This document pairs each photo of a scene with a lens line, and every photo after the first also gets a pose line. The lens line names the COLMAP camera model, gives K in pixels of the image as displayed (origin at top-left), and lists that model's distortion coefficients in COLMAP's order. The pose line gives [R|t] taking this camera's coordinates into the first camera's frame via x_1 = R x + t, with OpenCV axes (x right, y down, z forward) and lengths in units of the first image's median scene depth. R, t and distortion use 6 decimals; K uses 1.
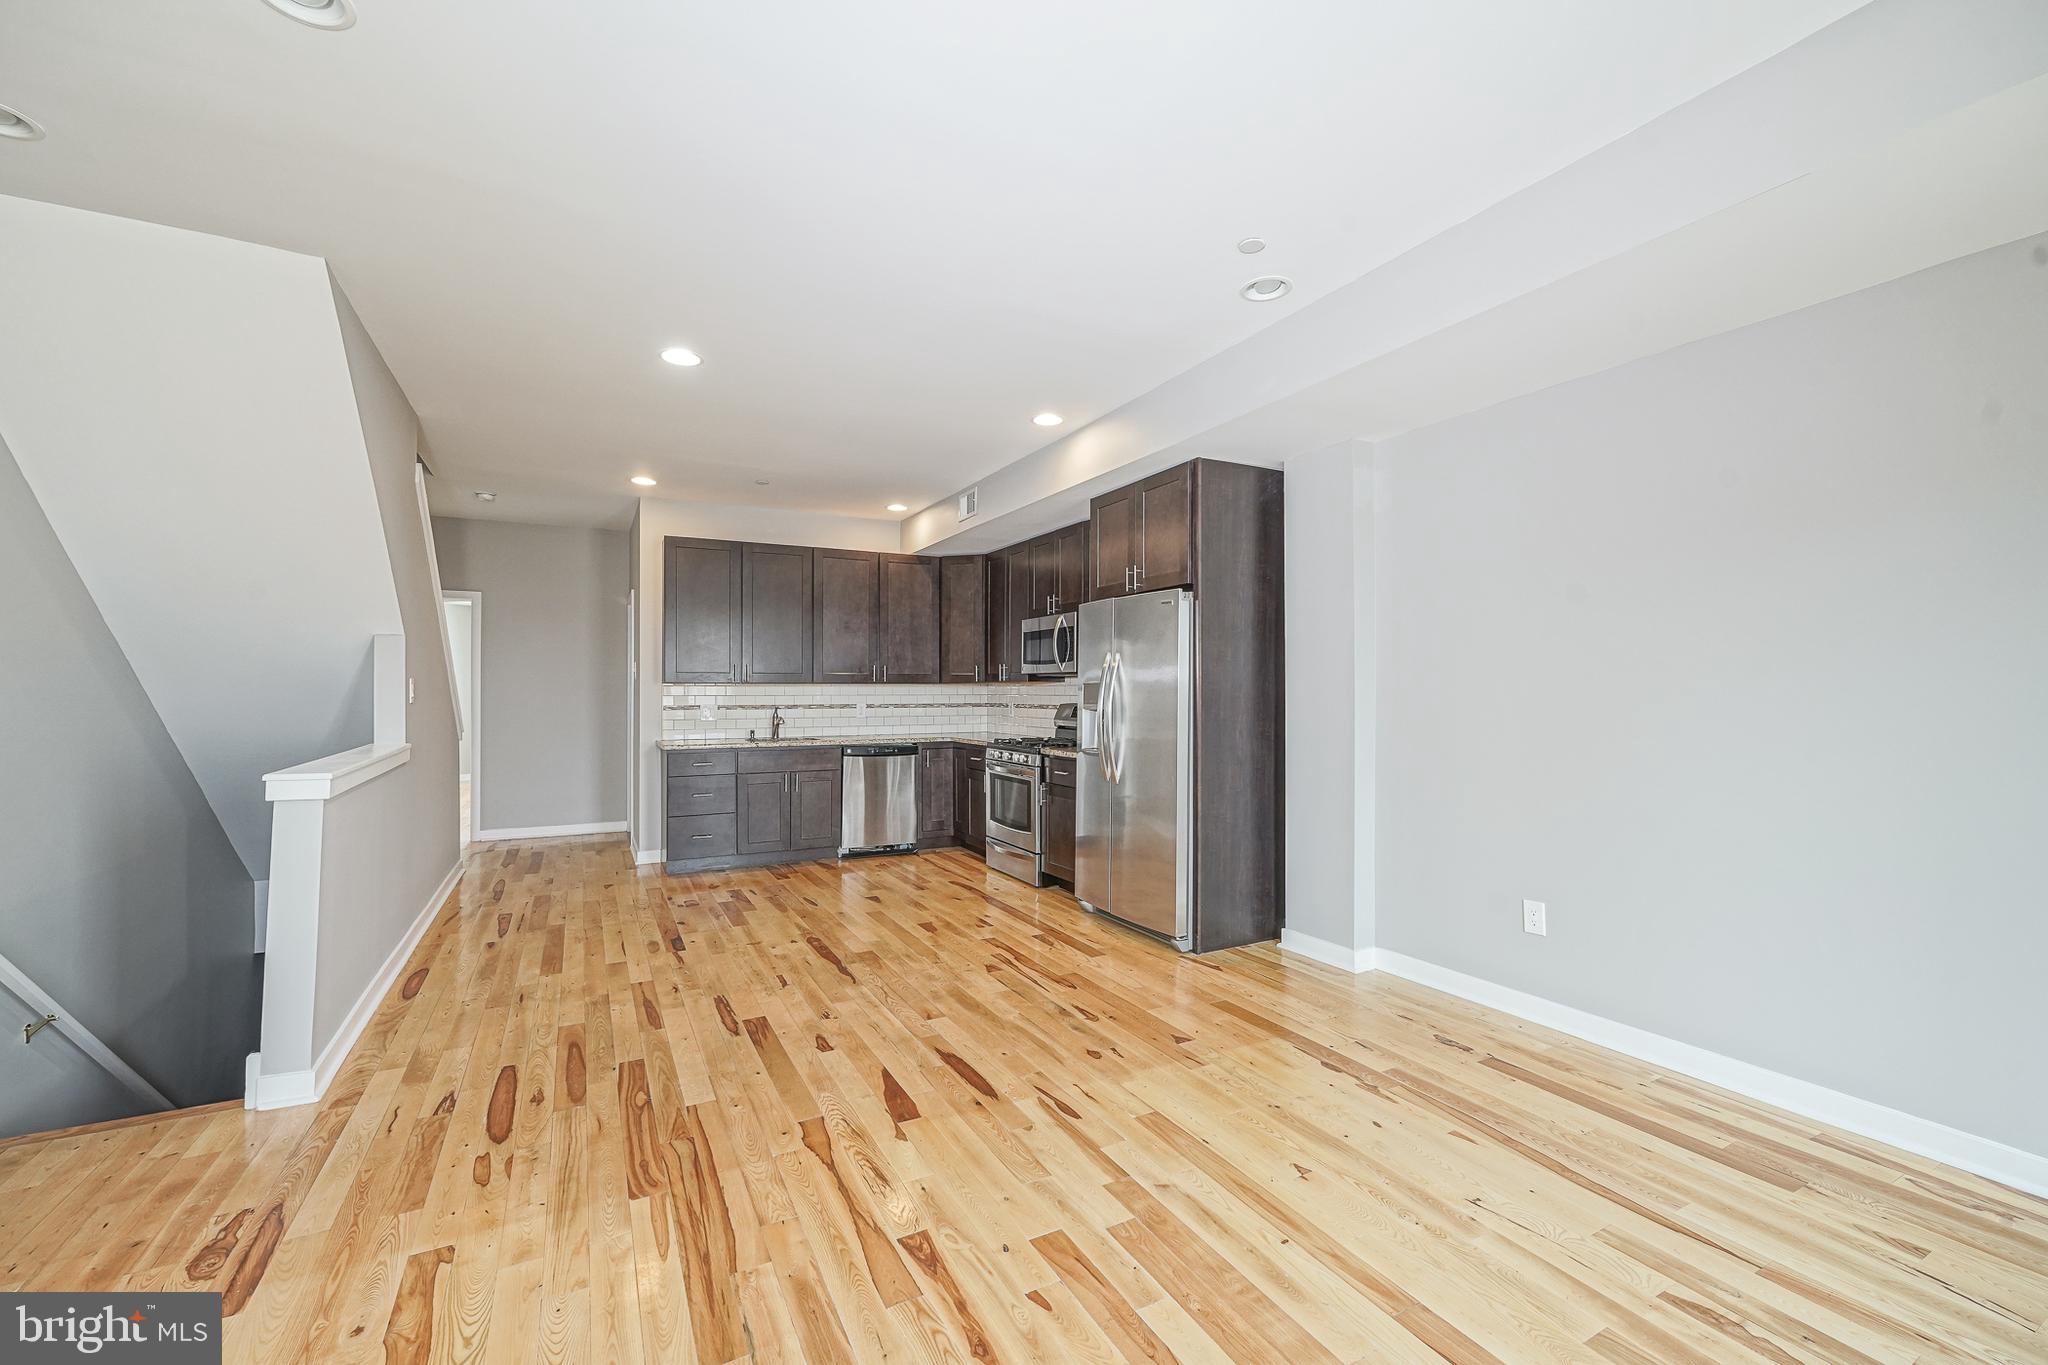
lens RADIAL K [[871.0, 0, 1044.9], [0, 871.0, 692.3], [0, 0, 1]] dist [0.000540, 0.000113]
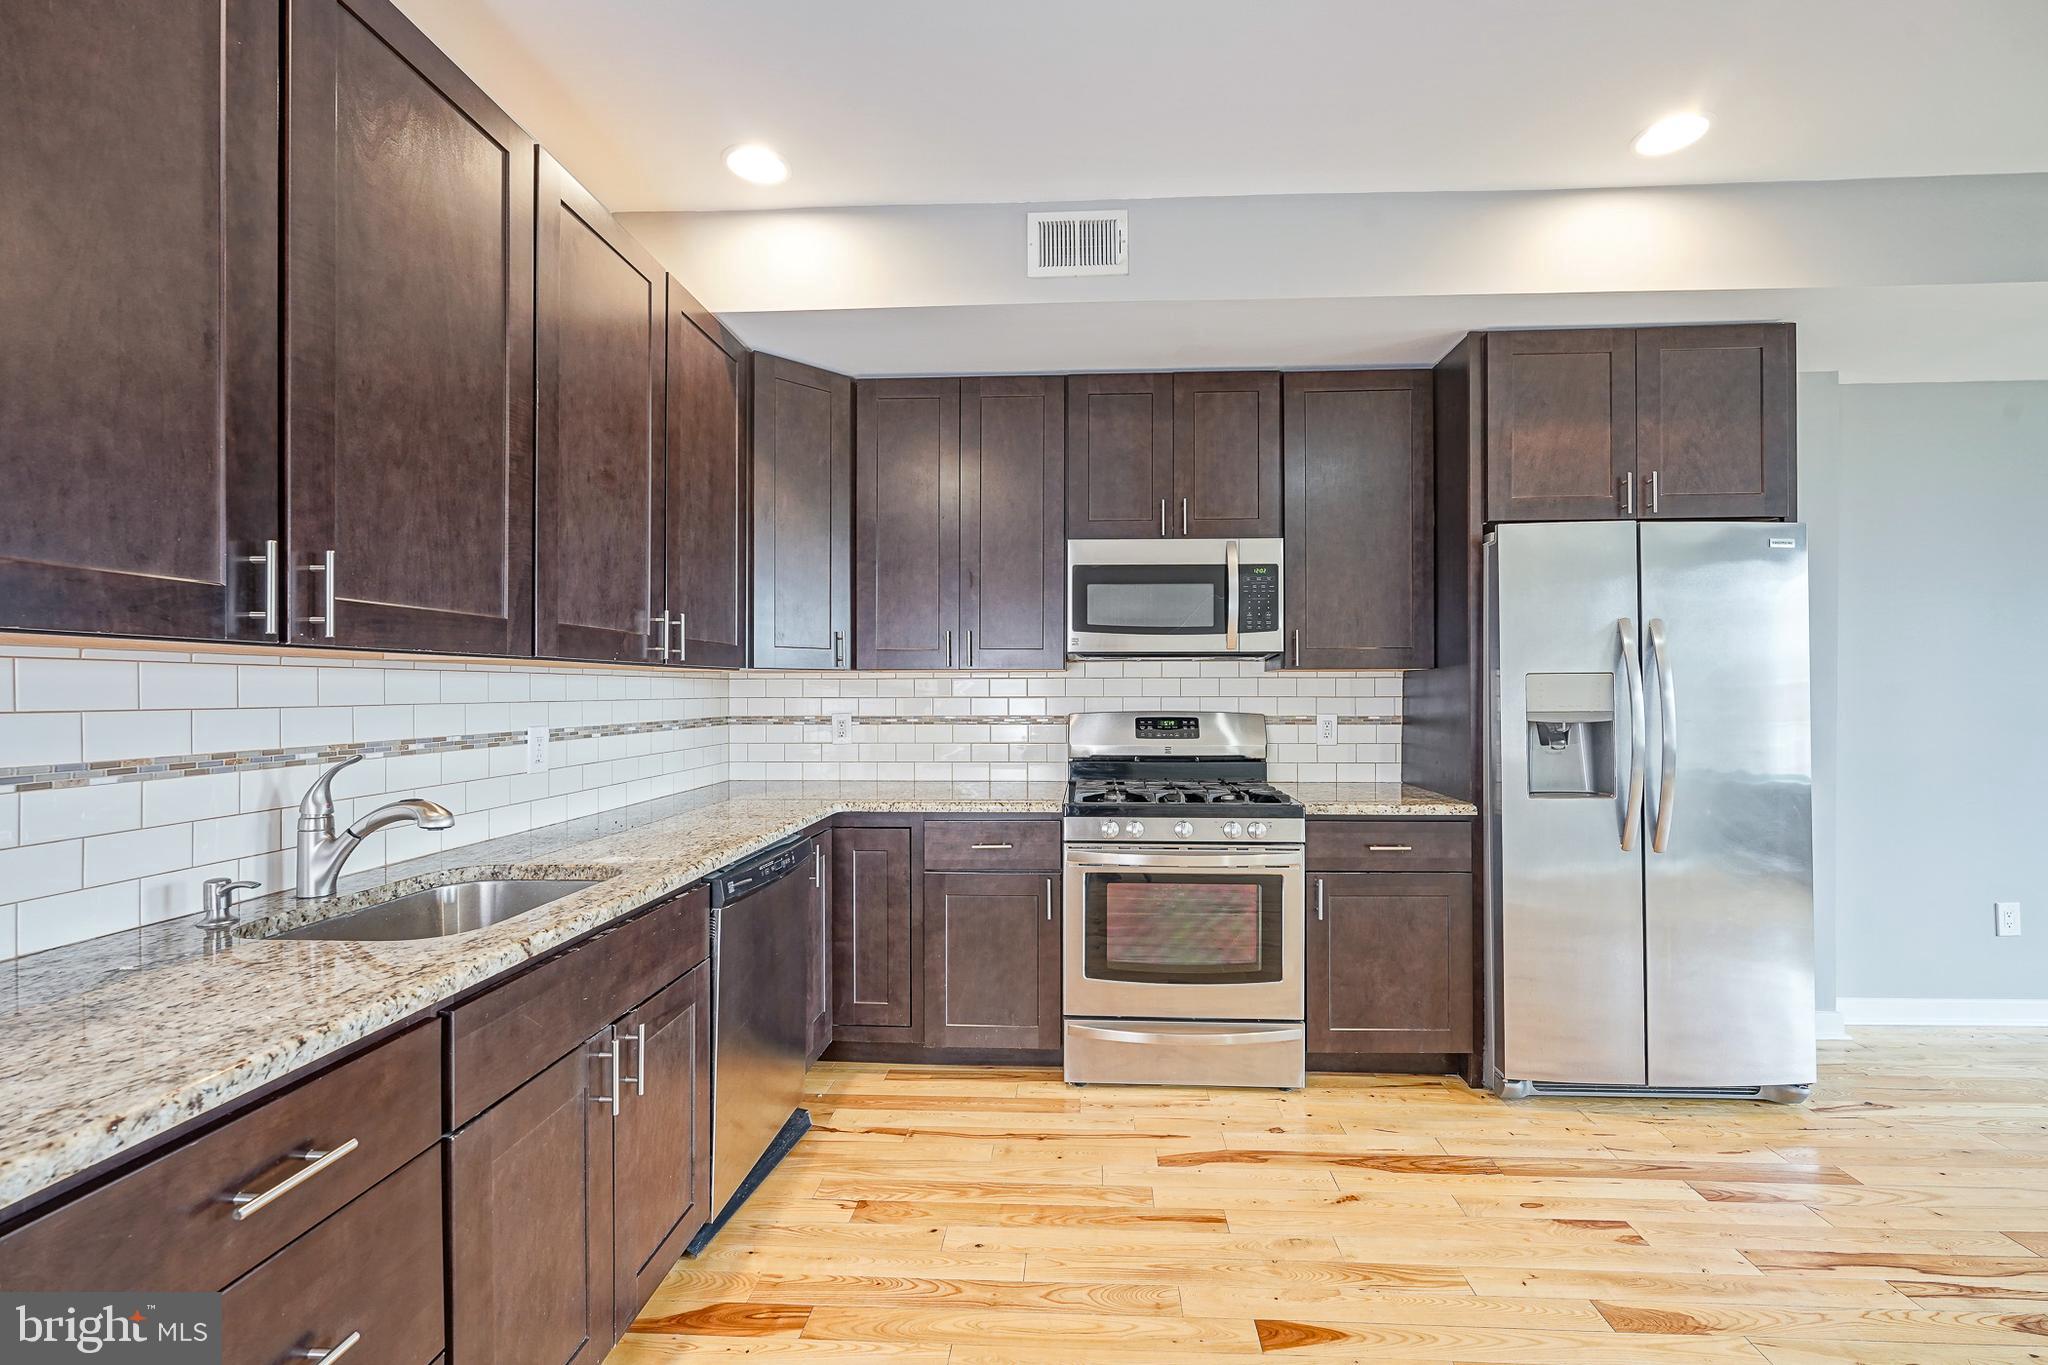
lens RADIAL K [[838.9, 0, 1031.9], [0, 838.9, 692.7], [0, 0, 1]] dist [-0.001147, -0.000237]
pose [[0.512293, -0.002919, 0.858806, -0.635528], [0.001796, 0.999996, 0.002327, -0.000625], [-0.858809, 0.000350, 0.512296, 1.150036]]
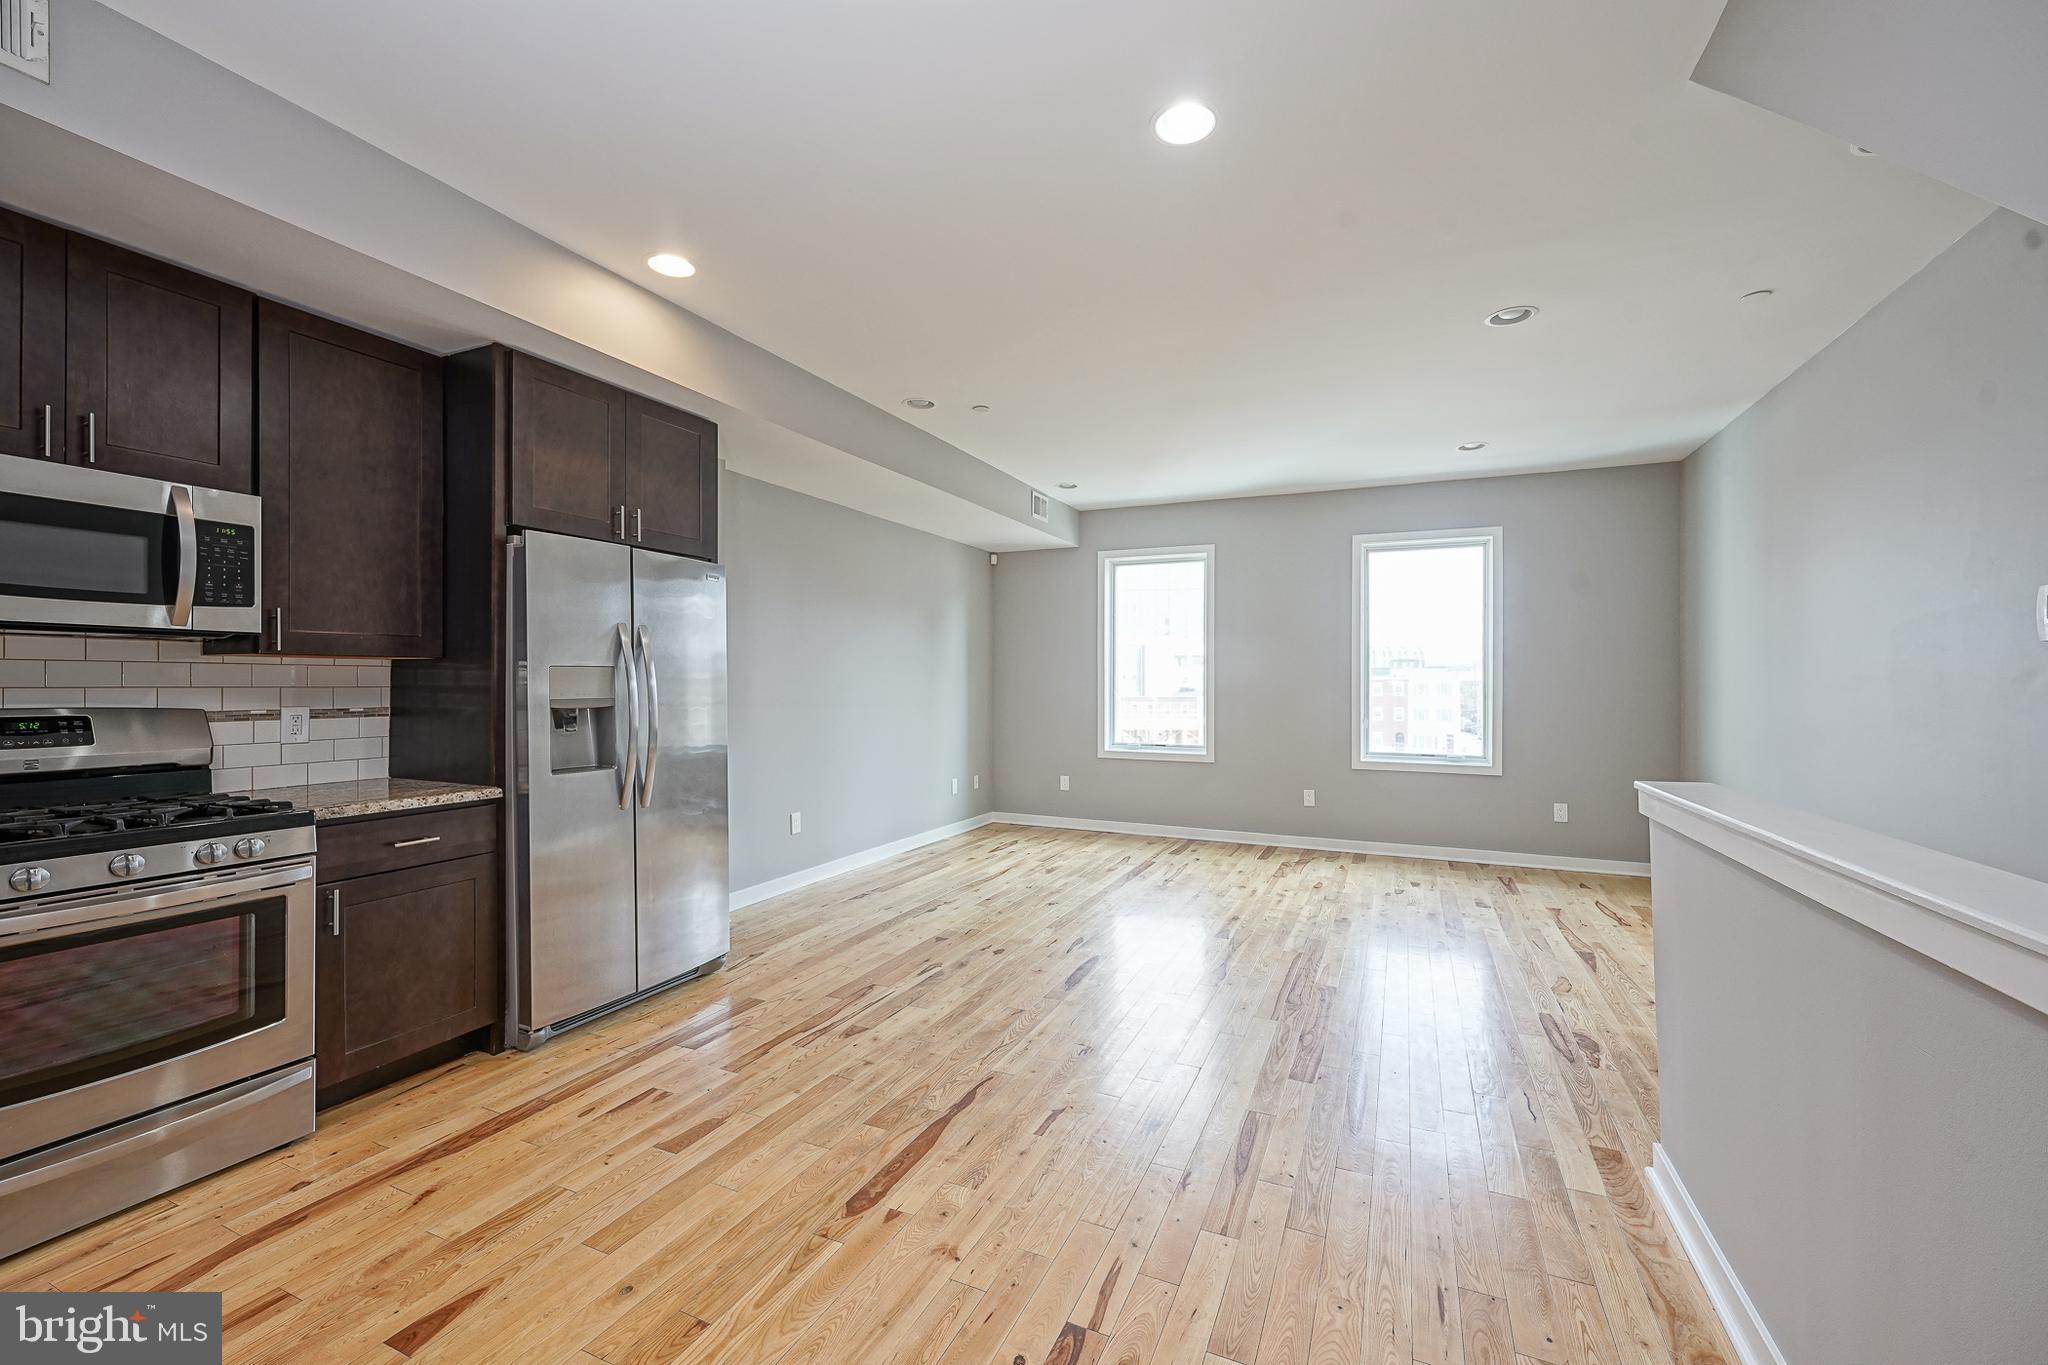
lens RADIAL K [[827.8, 0, 1024.0], [0, 827.8, 682.5], [0, 0, 1]] dist [-0.000700, -0.000101]
pose [[-0.604178, -0.002696, 0.796845, -0.709518], [-0.003848, 0.999992, 0.000466, -0.000490], [-0.796840, -0.002784, -0.604184, 1.256873]]
